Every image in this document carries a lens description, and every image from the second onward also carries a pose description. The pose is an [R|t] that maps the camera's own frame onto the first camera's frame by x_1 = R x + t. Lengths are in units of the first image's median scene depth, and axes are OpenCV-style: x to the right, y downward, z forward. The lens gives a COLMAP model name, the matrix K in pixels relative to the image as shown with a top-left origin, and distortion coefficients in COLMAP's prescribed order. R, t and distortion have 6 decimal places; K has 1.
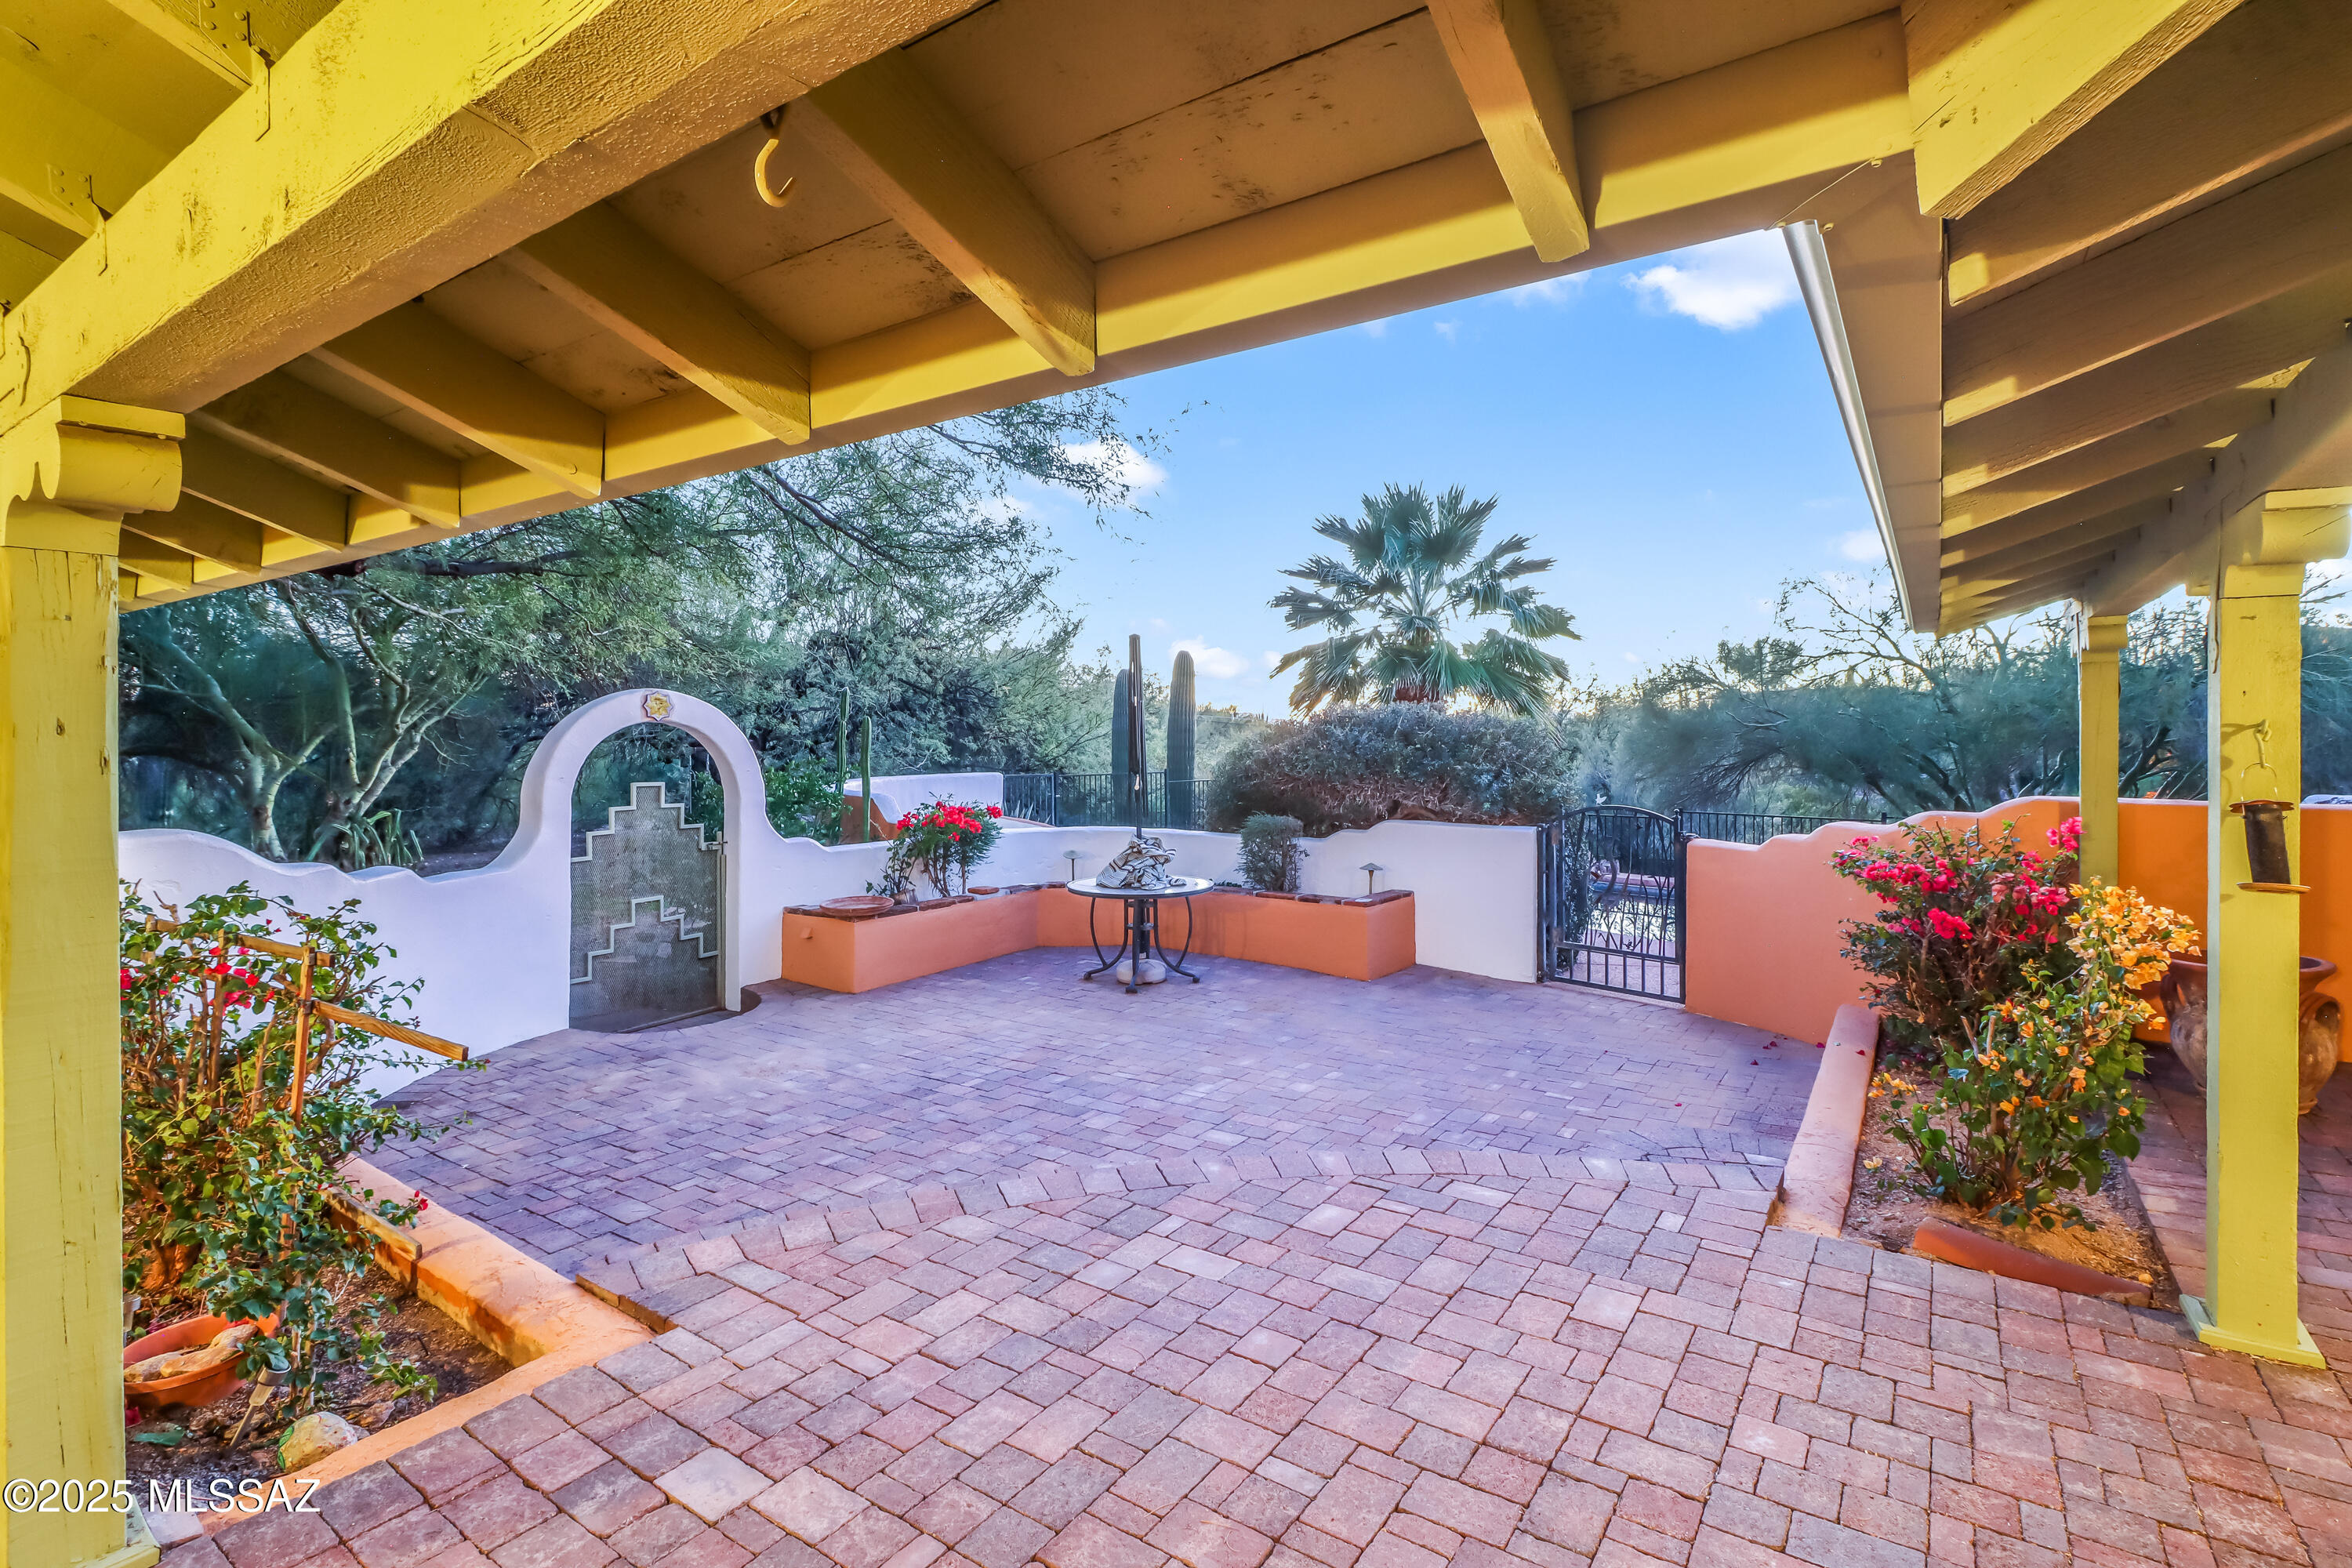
lens RADIAL K [[1113.8, 0, 1178.8], [0, 1113.8, 765.4], [0, 0, 1]] dist [0.002719, 0.000171]
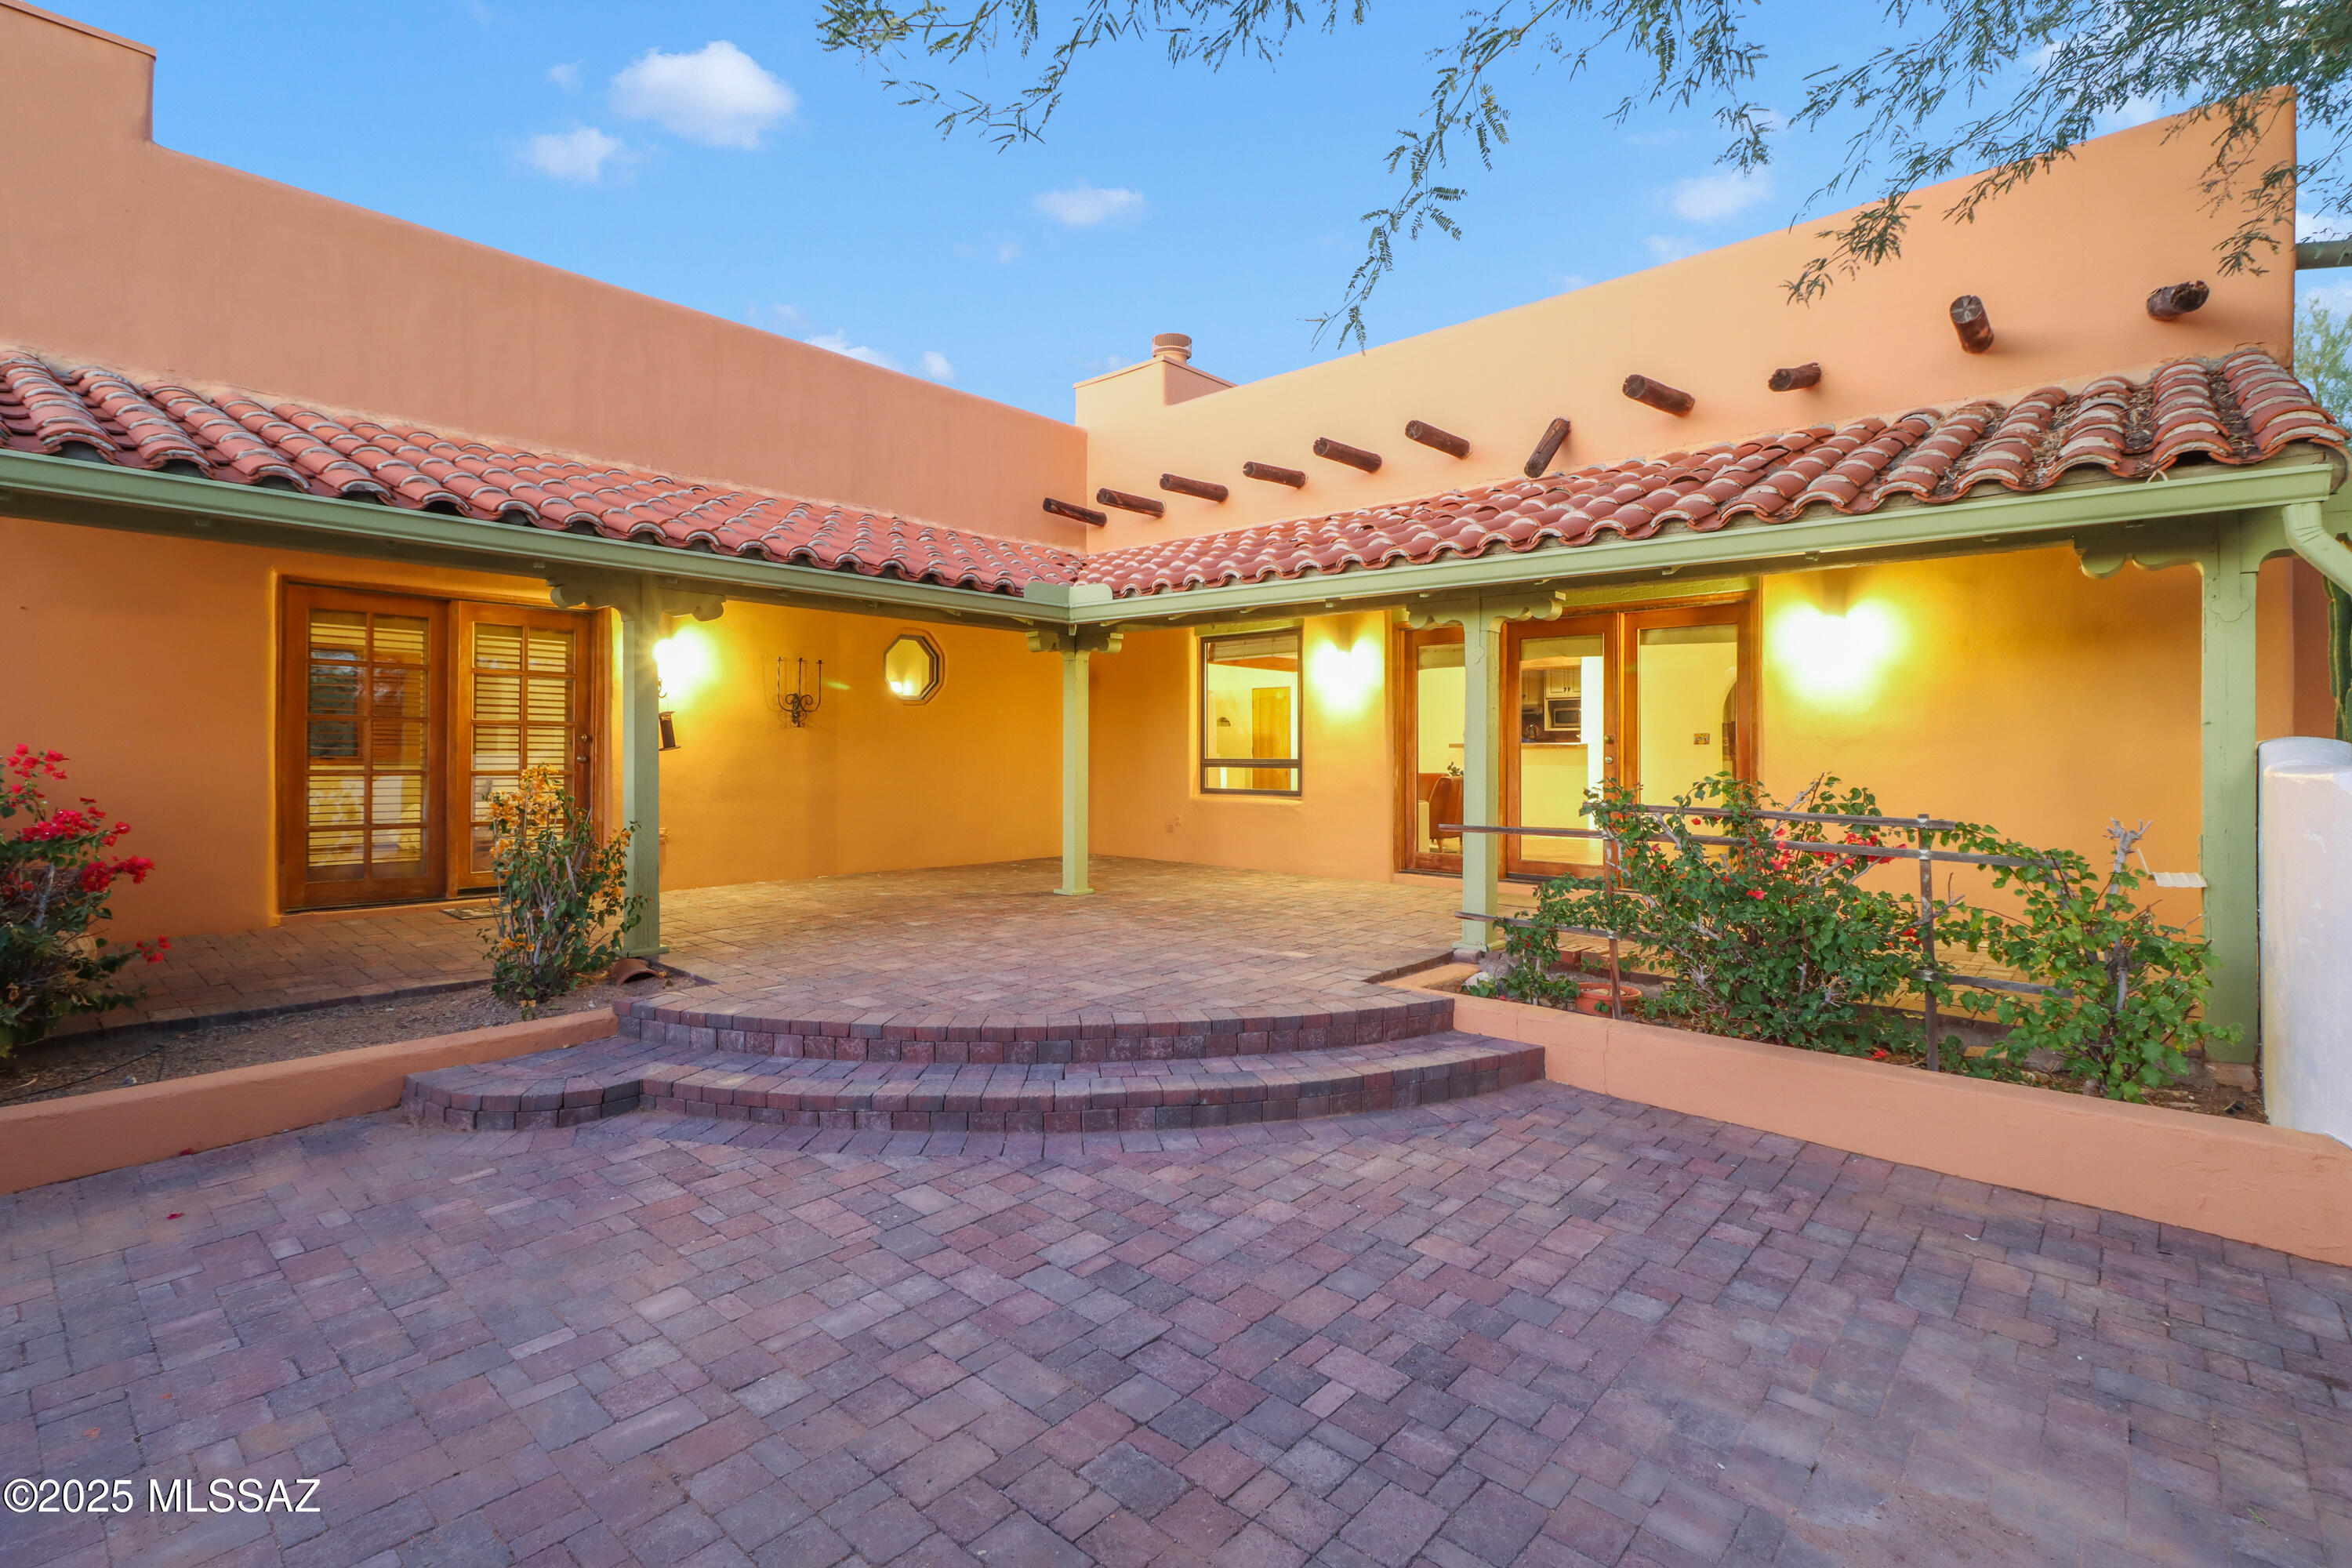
lens RADIAL K [[1113.8, 0, 1172.0], [0, 1113.8, 764.8], [0, 0, 1]] dist [0.002719, 0.000171]
pose [[-0.991553, -0.006691, 0.129531, -0.195727], [-0.001272, 0.999122, 0.041873, 0.022183], [-0.129697, 0.041354, -0.990691, 1.565571]]
